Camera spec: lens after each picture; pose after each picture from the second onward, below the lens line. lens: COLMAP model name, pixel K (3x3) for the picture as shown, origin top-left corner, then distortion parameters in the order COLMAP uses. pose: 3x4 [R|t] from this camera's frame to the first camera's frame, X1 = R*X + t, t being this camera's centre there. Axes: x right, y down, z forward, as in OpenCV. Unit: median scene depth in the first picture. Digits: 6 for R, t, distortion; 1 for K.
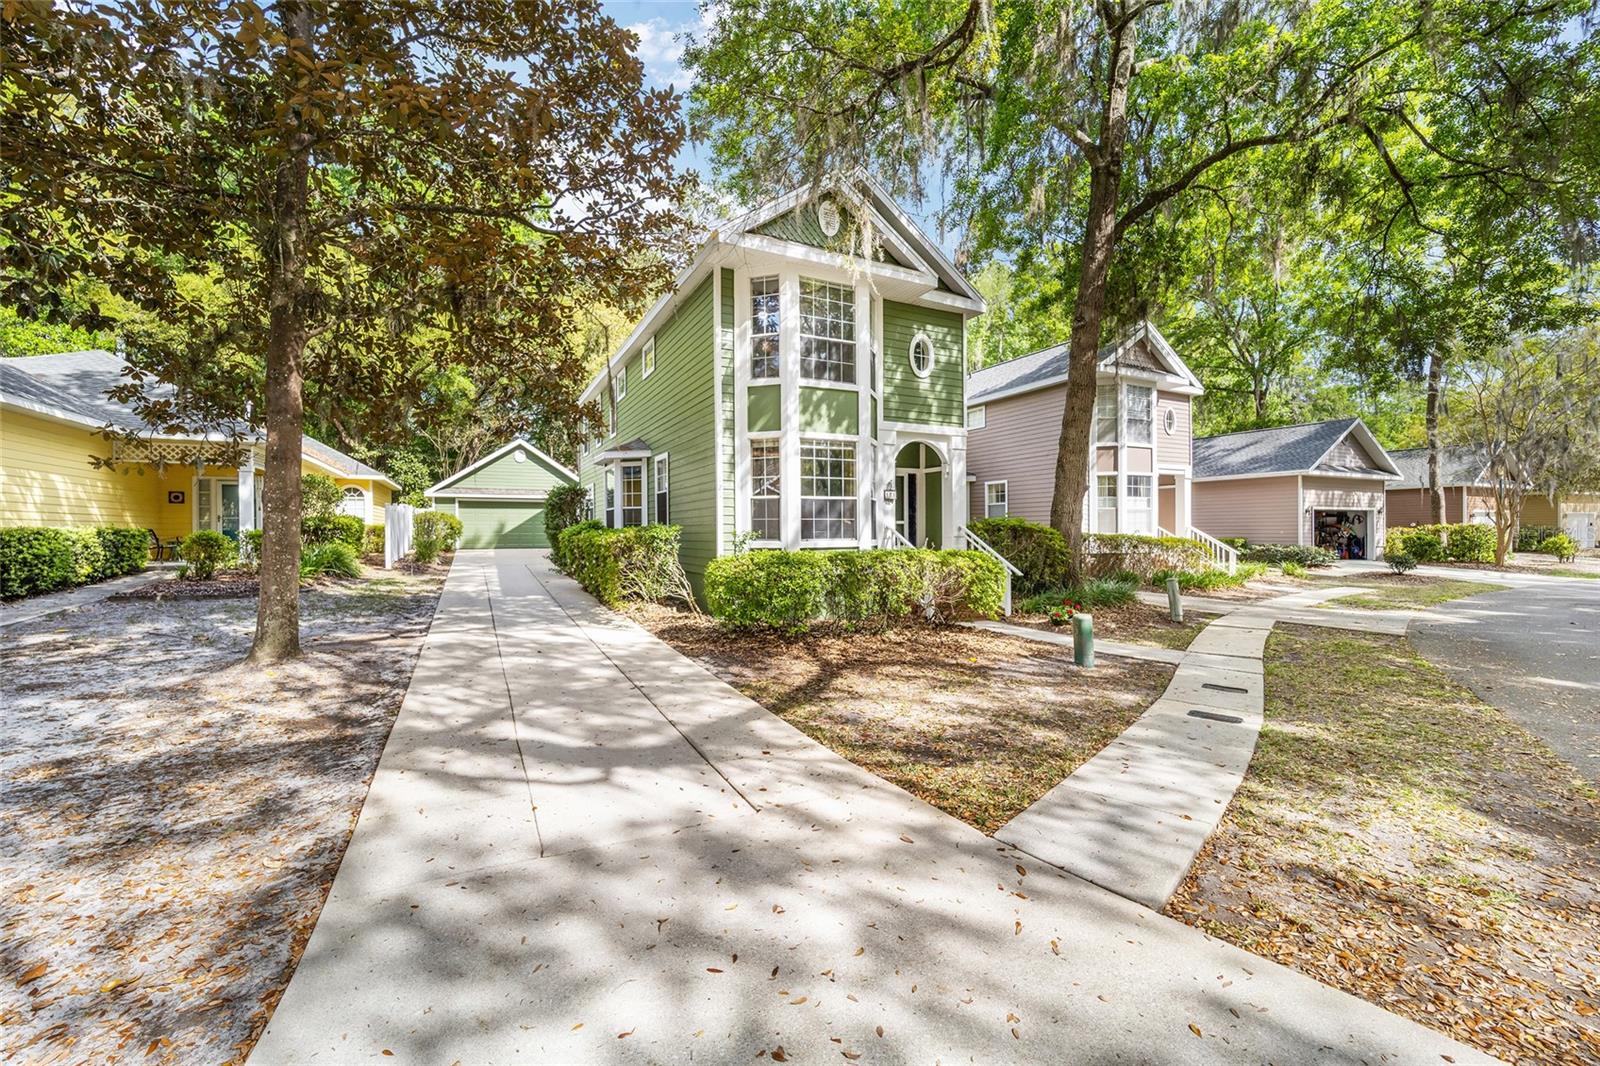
lens RADIAL K [[641.4, 0, 799.6], [0, 641.4, 527.7], [0, 0, 1]] dist [0.000021, 0.000378]
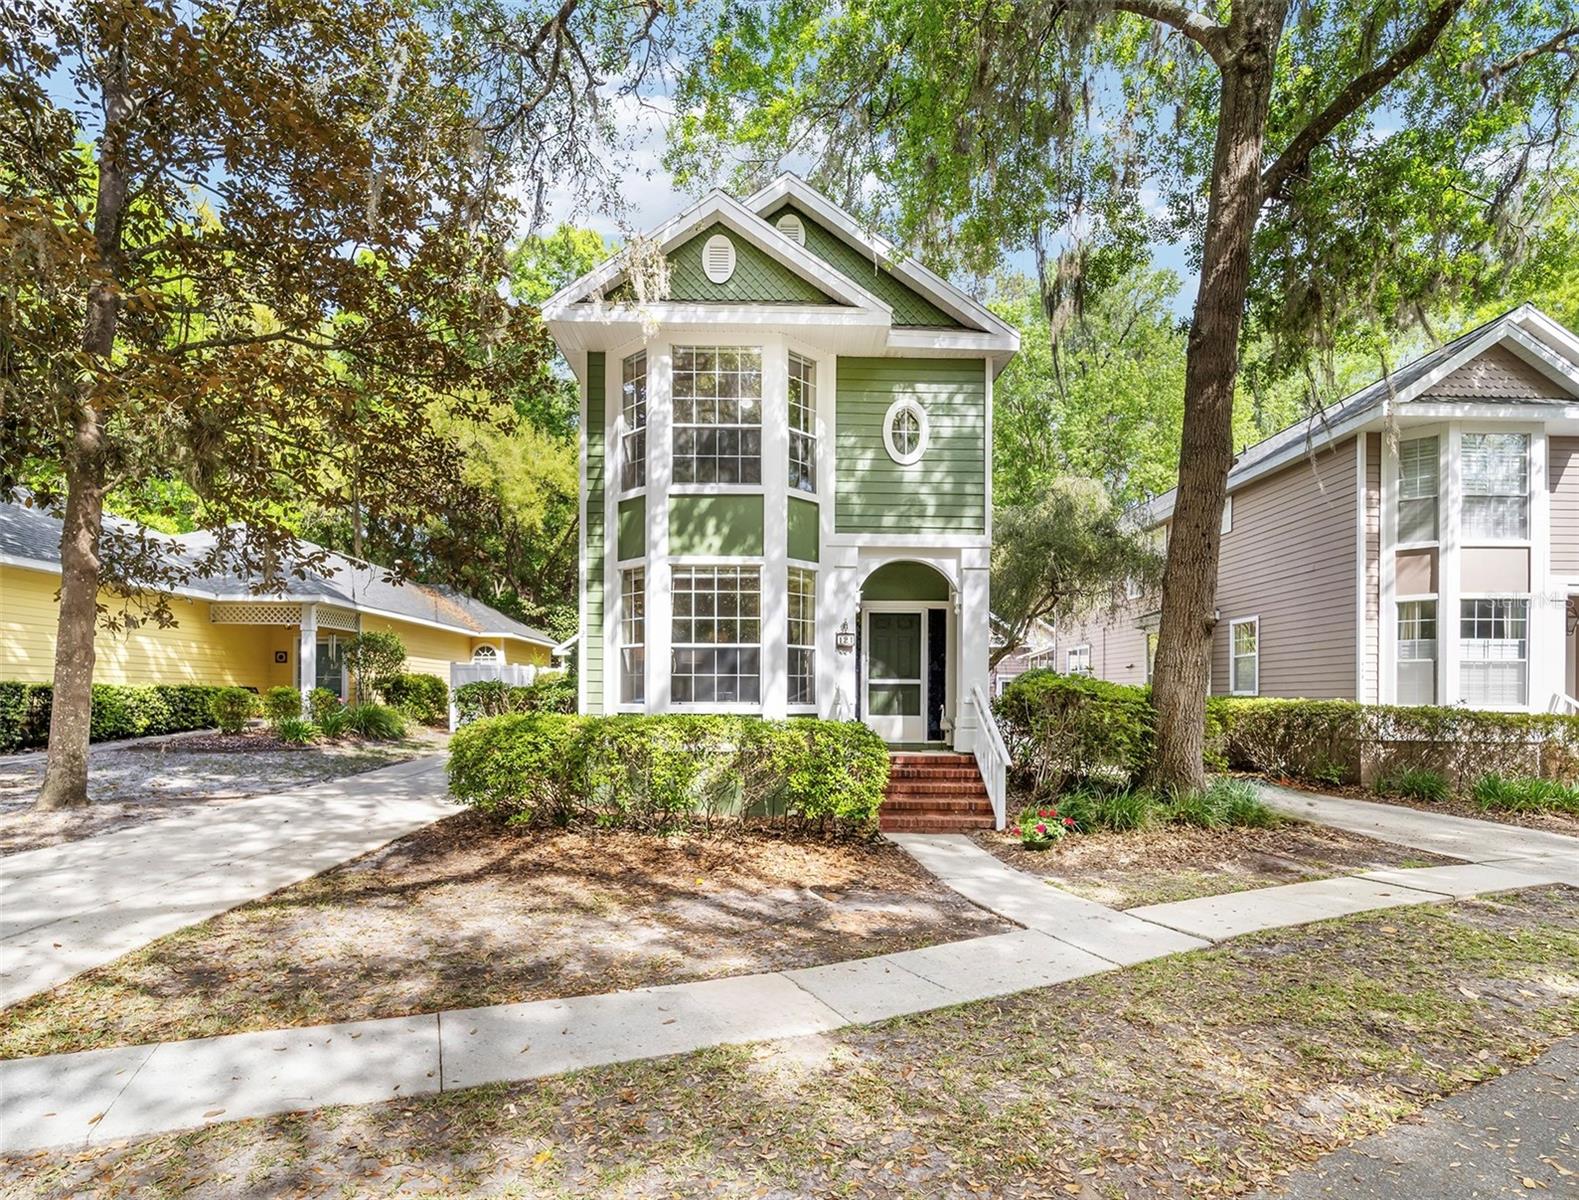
lens RADIAL K [[842.4, 0, 797.9], [0, 842.4, 691.0], [0, 0, 1]] dist [-0.004967, 0.000614]
pose [[0.901120, 0.006618, -0.433520, 0.483010], [-0.009084, 0.999952, -0.003616, 0.006625], [0.433475, 0.007196, 0.901137, 0.167057]]
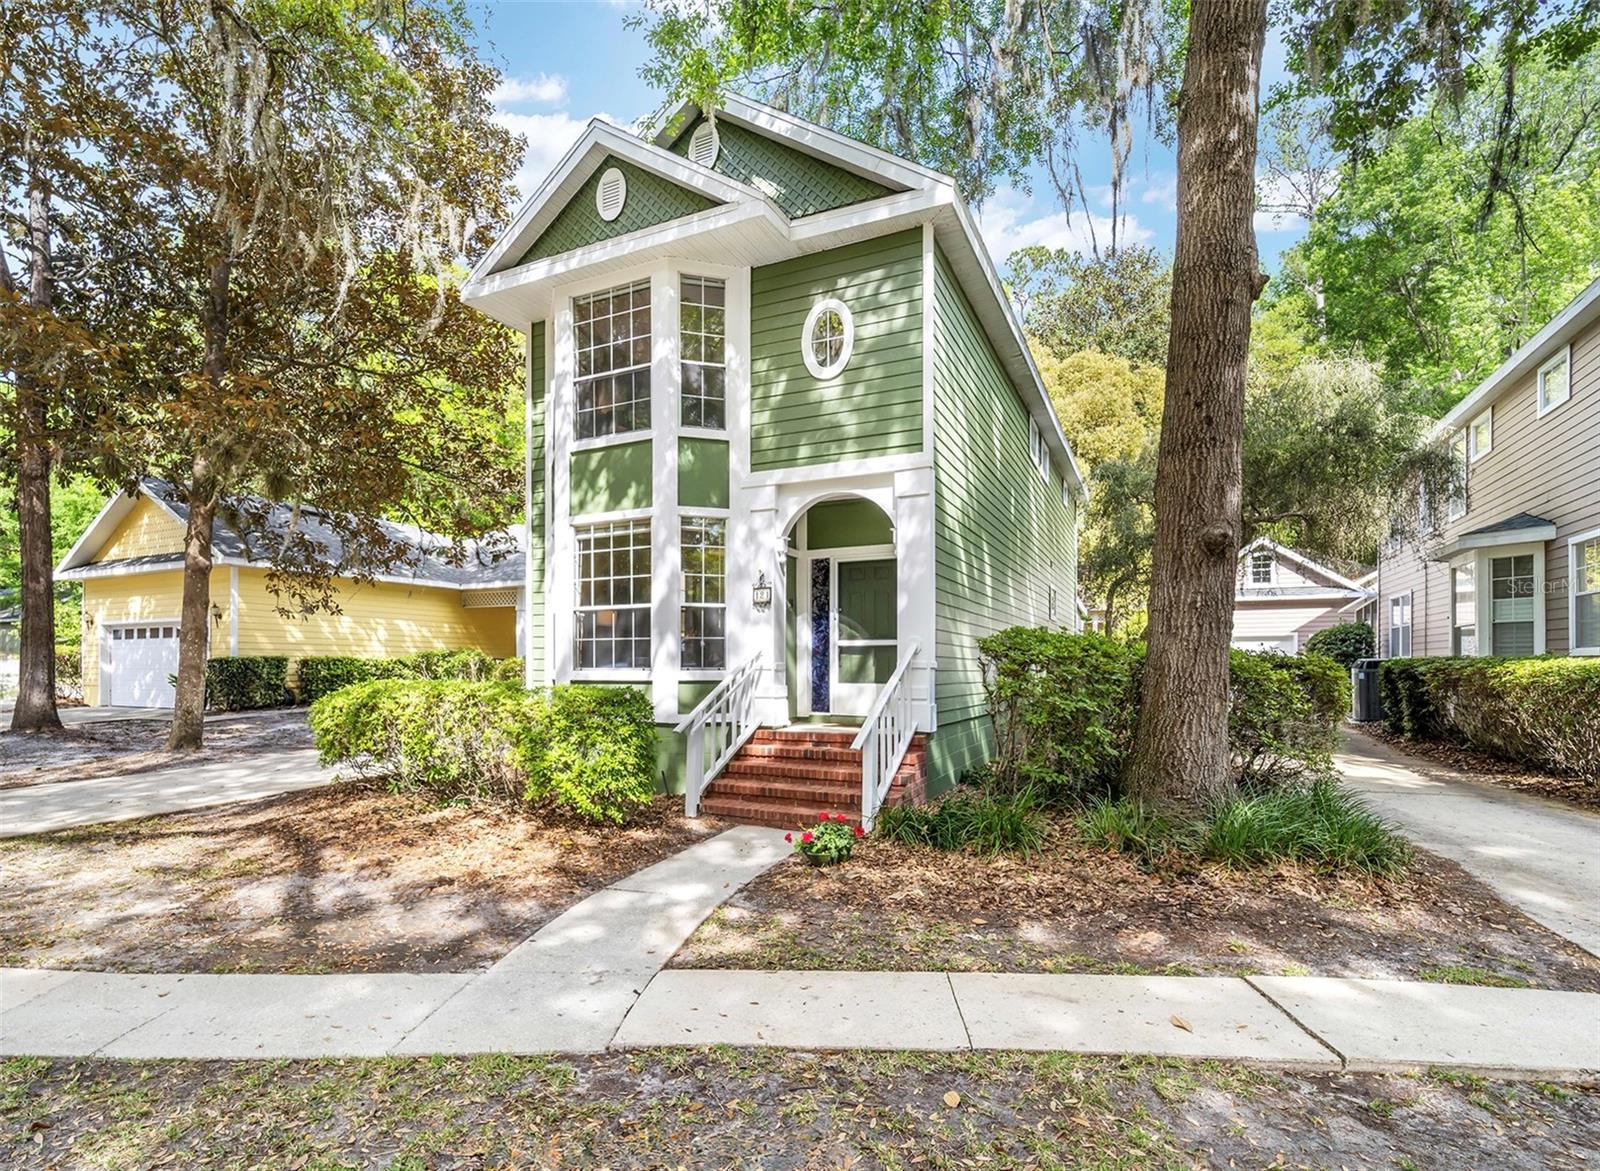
lens RADIAL K [[814.8, 0, 774.9], [0, 814.8, 655.1], [0, 0, 1]] dist [0.002435, 0.001307]
pose [[0.583674, -0.000135, -0.811988, 0.756744], [-0.001572, 0.999998, -0.001296, 0.004702], [0.811986, 0.002033, 0.583673, 0.569983]]
